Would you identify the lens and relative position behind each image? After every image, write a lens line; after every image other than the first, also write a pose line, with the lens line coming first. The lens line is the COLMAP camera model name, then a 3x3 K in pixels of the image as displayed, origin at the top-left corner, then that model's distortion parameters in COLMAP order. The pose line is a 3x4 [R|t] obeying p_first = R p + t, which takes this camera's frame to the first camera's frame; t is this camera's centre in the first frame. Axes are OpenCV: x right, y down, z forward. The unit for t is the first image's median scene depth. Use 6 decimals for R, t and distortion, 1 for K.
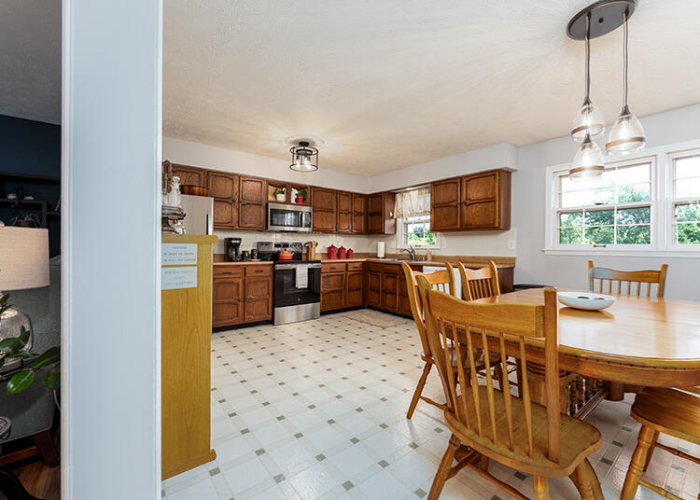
lens RADIAL K [[299.8, 0, 350.0], [0, 299.8, 250.0], [0, 0, 1]] dist [-0.000247, -0.000042]
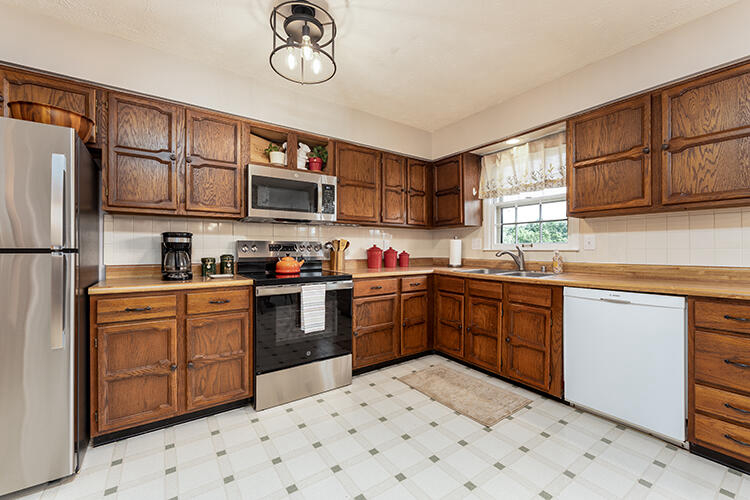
lens RADIAL K [[300.9, 0, 375.0], [0, 300.9, 250.0], [0, 0, 1]] dist [-0.000298, -0.000042]
pose [[0.997883, -0.010400, -0.064200, -0.021735], [0.009921, 0.999921, -0.007775, -0.004000], [0.064275, 0.007122, 0.997907, 0.448080]]
